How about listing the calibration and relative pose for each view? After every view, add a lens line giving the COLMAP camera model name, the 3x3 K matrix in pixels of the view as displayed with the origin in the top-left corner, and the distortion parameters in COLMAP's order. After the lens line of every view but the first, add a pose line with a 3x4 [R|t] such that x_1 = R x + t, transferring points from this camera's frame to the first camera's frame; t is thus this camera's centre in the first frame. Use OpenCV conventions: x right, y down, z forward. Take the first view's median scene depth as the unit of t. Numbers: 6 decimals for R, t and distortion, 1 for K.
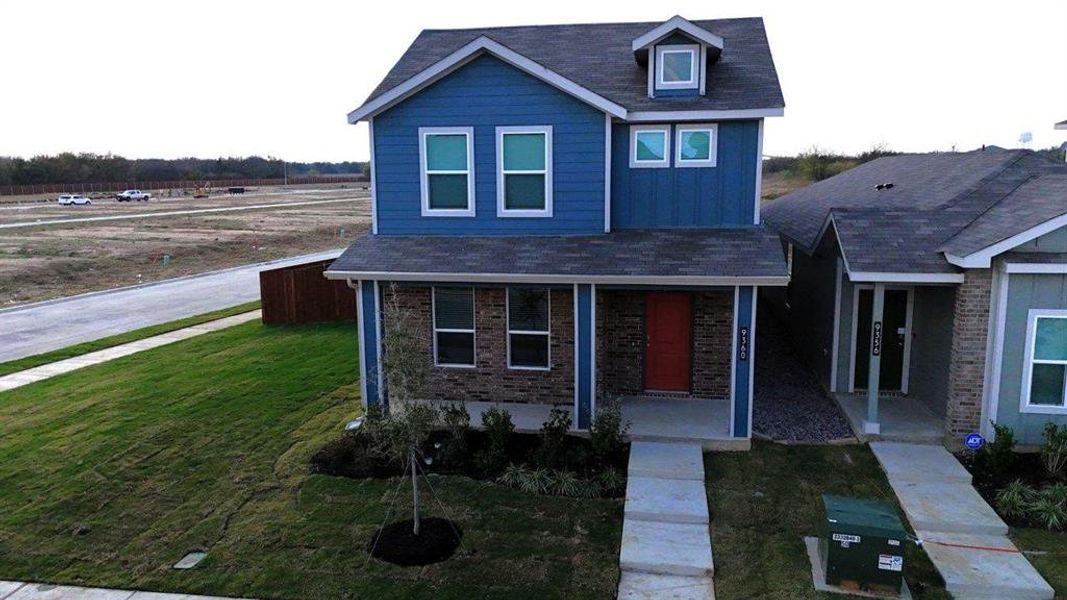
lens RADIAL K [[787.3, 0, 533.5], [0, 787.3, 298.4], [0, 0, 1]] dist [0.042870, -0.002864]
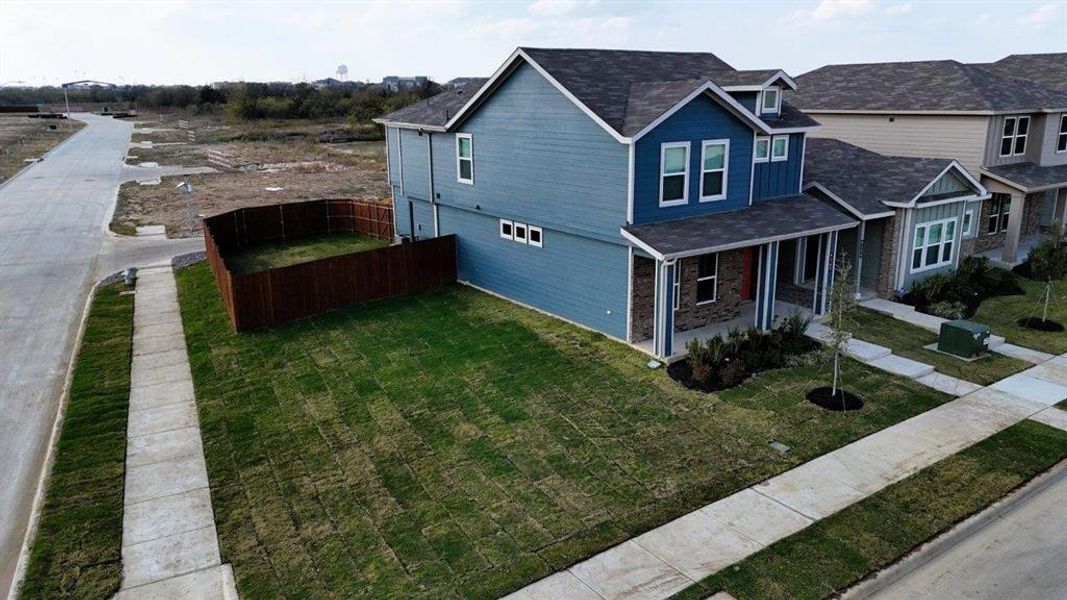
lens RADIAL K [[787.3, 0, 533.2], [0, 787.3, 301.2], [0, 0, 1]] dist [0.042870, -0.002864]
pose [[0.710903, -0.179169, 0.680084, -1.321768], [0.117854, 0.983680, 0.135958, -0.162597], [-0.693345, -0.016502, 0.720417, 0.164163]]
